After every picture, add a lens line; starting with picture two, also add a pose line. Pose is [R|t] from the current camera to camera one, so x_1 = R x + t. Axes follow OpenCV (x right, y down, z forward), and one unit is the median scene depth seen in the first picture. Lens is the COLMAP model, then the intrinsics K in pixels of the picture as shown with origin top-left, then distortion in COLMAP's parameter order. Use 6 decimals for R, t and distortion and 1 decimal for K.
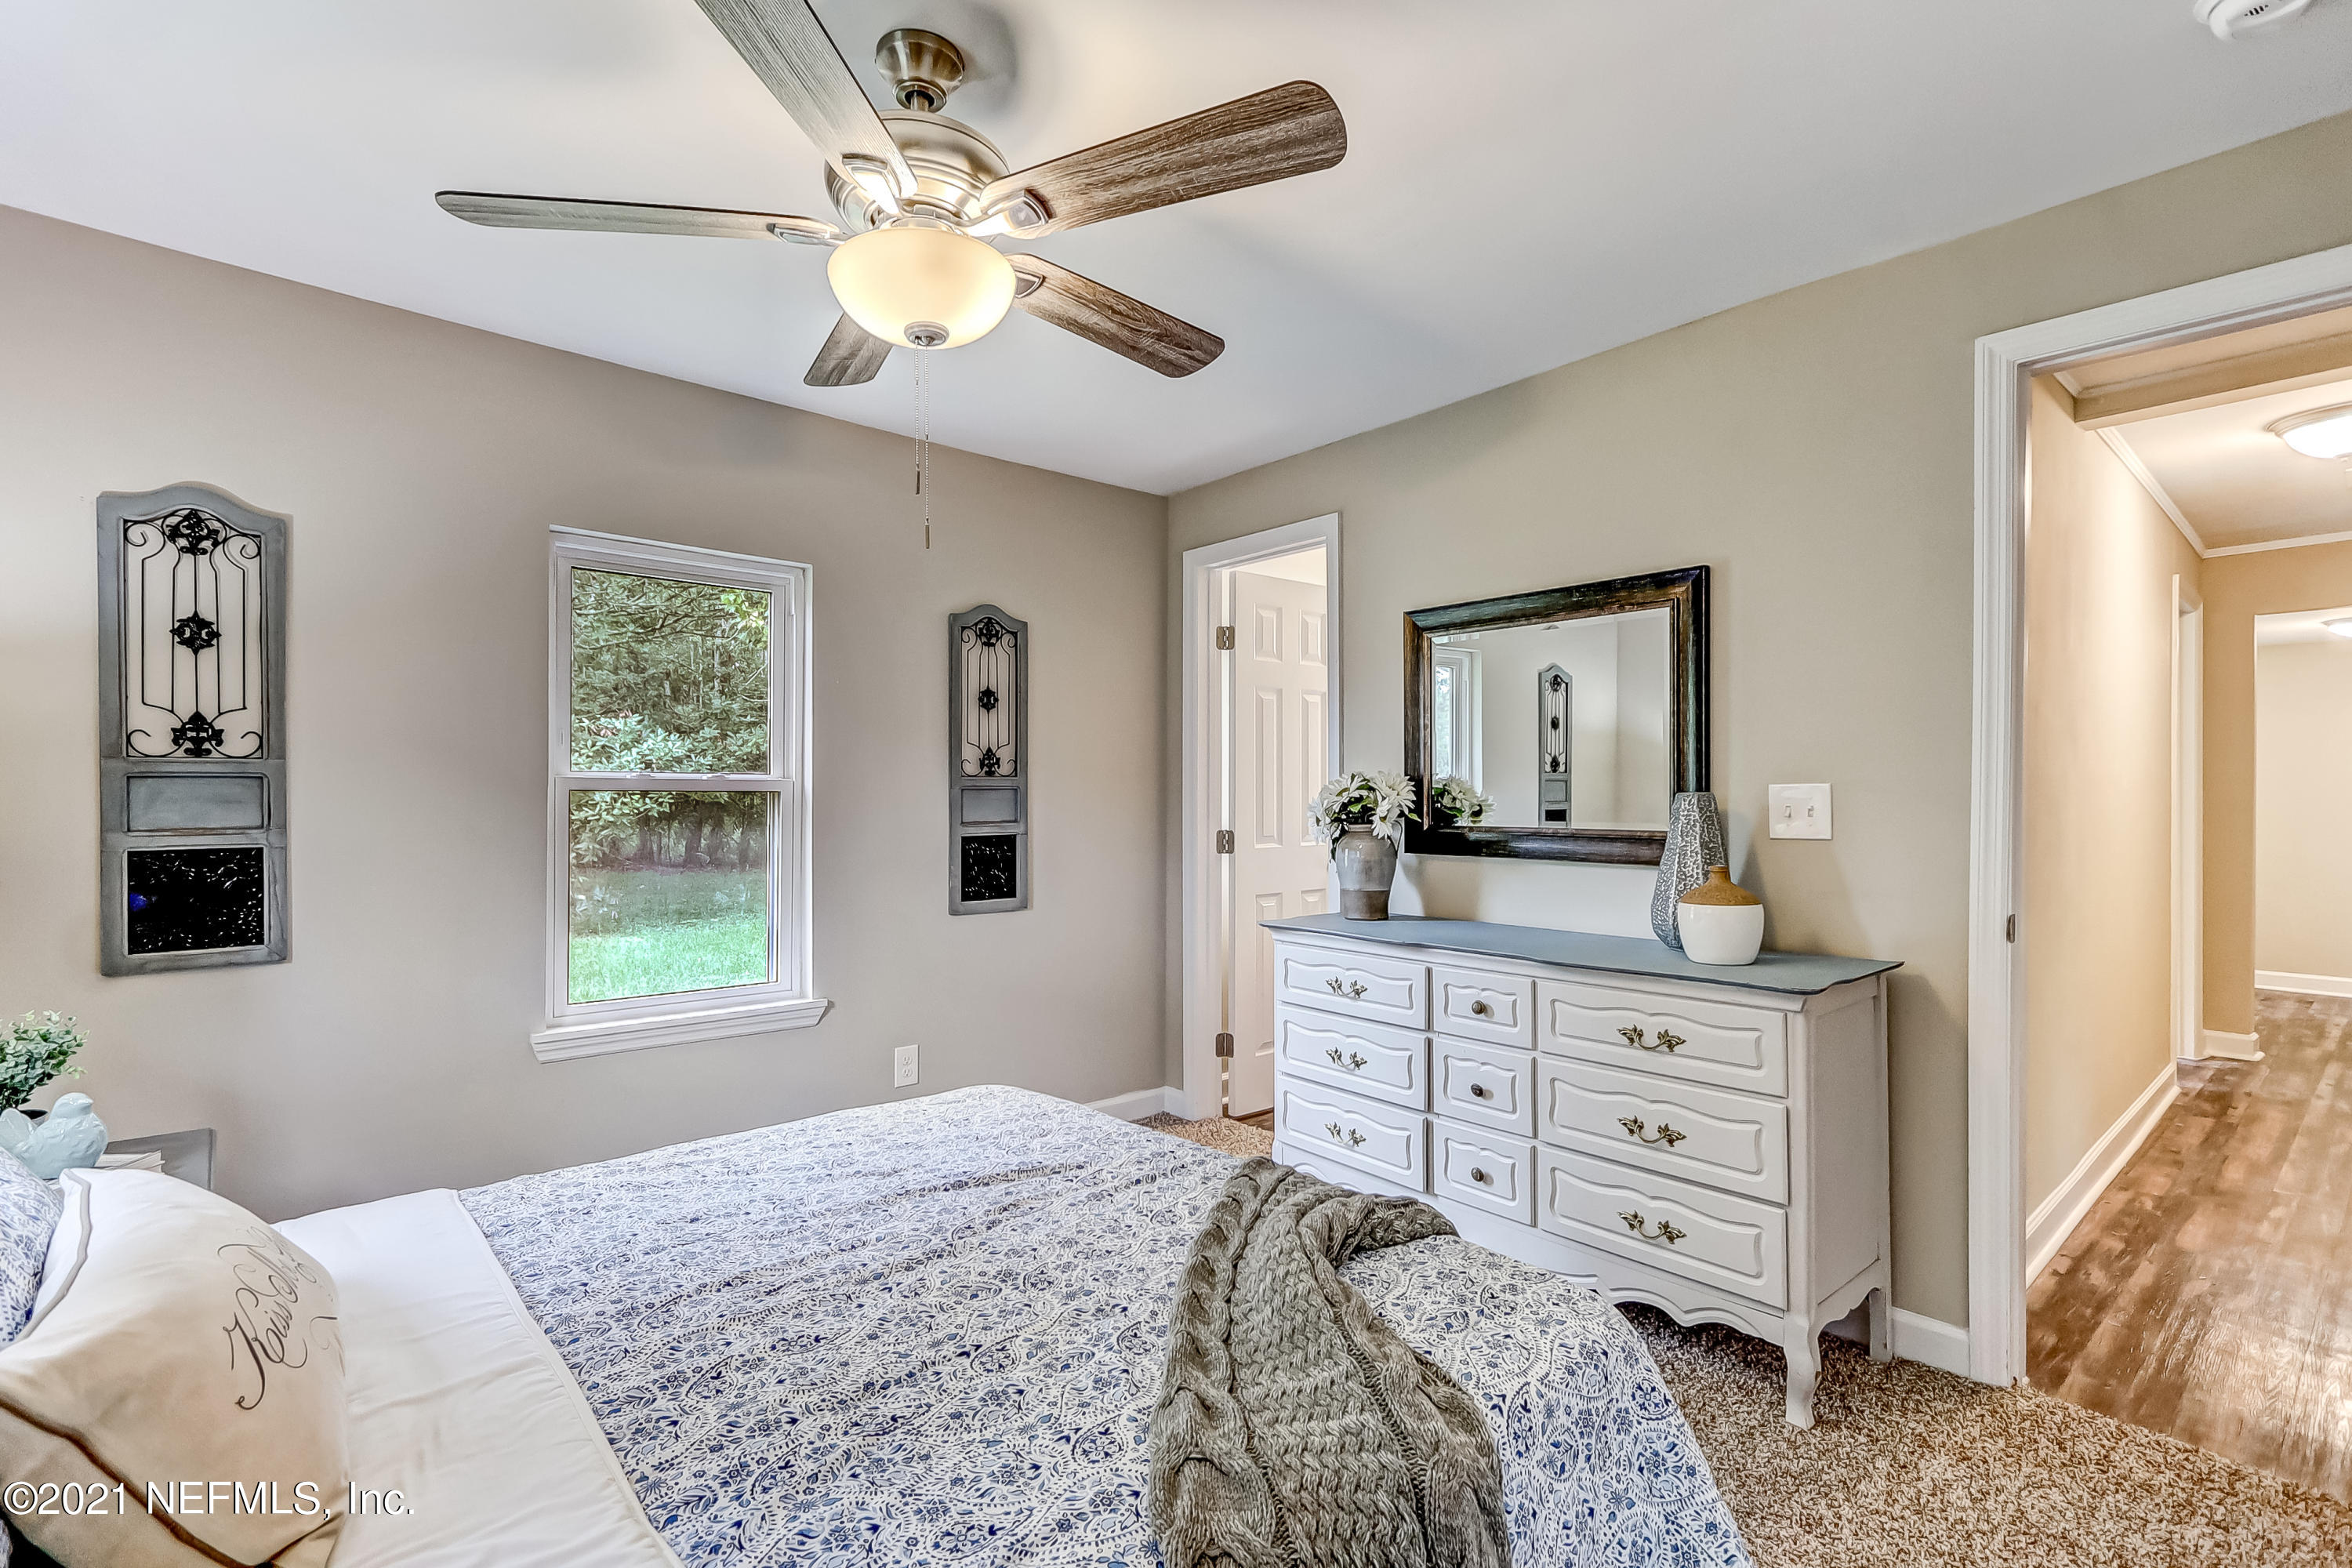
lens RADIAL K [[1085.0, 0, 1162.3], [0, 1085.0, 790.3], [0, 0, 1]] dist [0.004152, 0.001257]
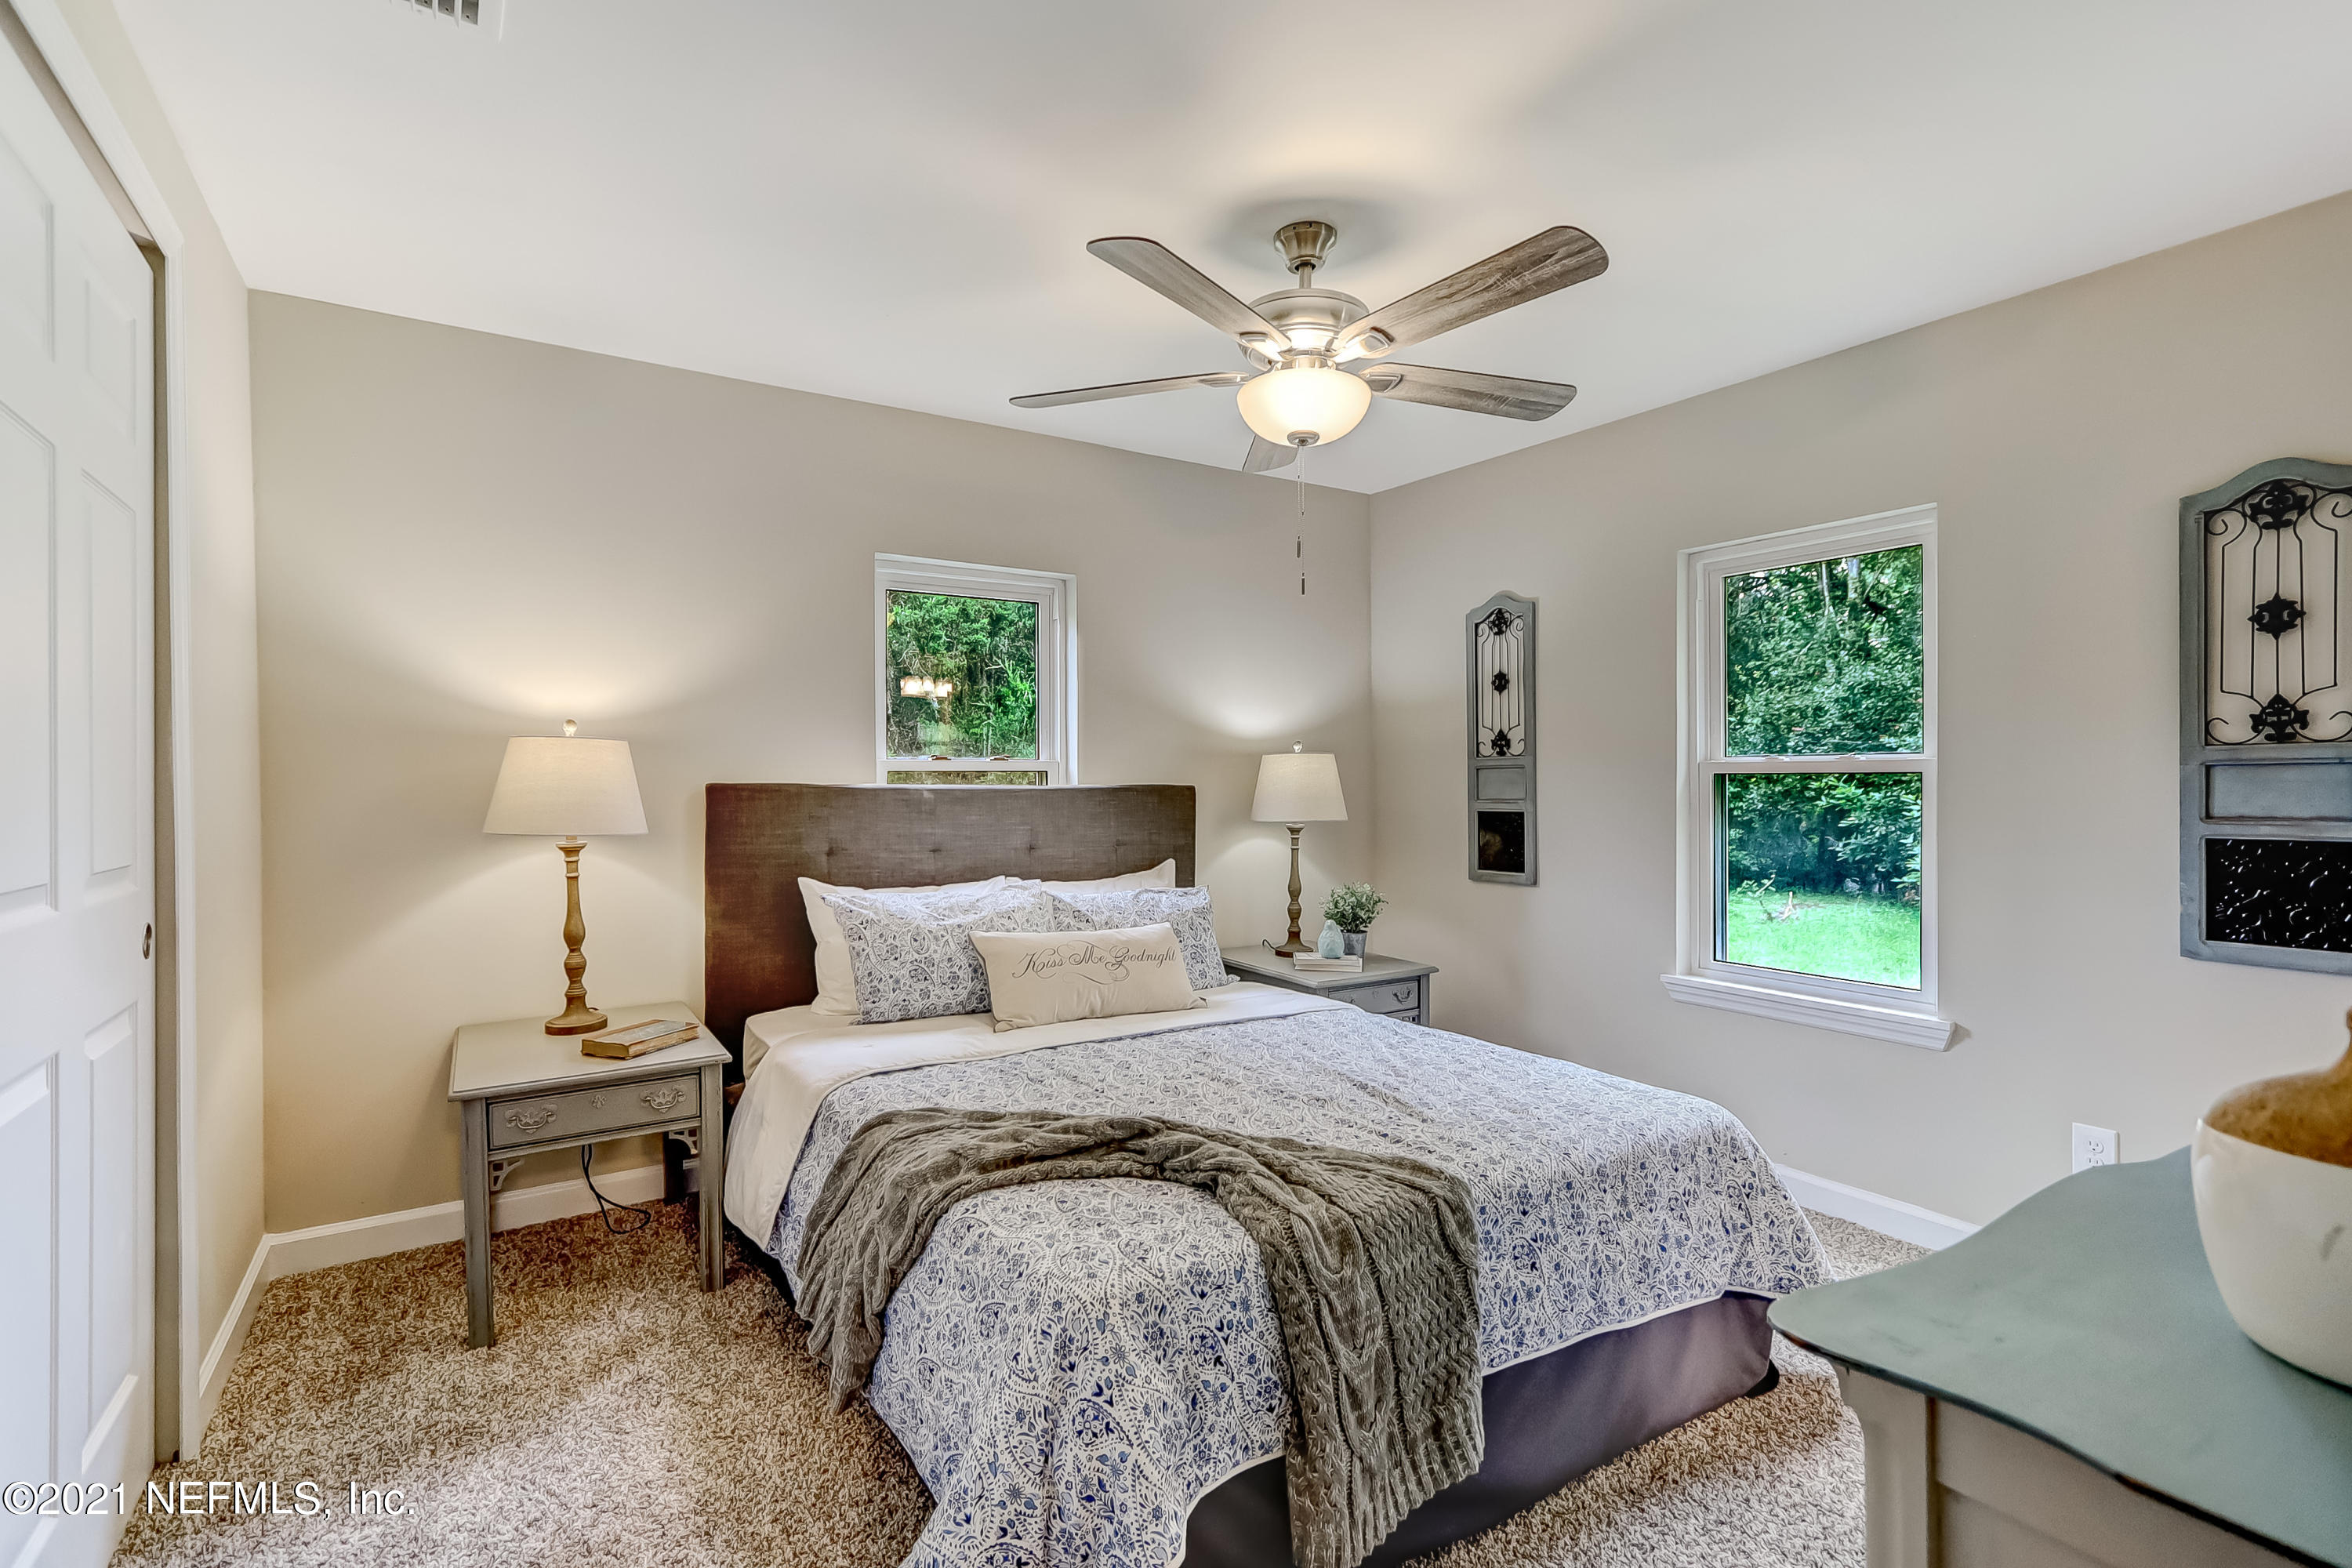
lens RADIAL K [[1085.0, 0, 1162.3], [0, 1085.0, 790.3], [0, 0, 1]] dist [0.004152, 0.001257]
pose [[-0.150622, 0.004028, -0.988583, 0.823288], [0.005219, 0.999981, 0.003279, 0.012797], [0.988578, -0.004665, -0.150640, 0.730590]]
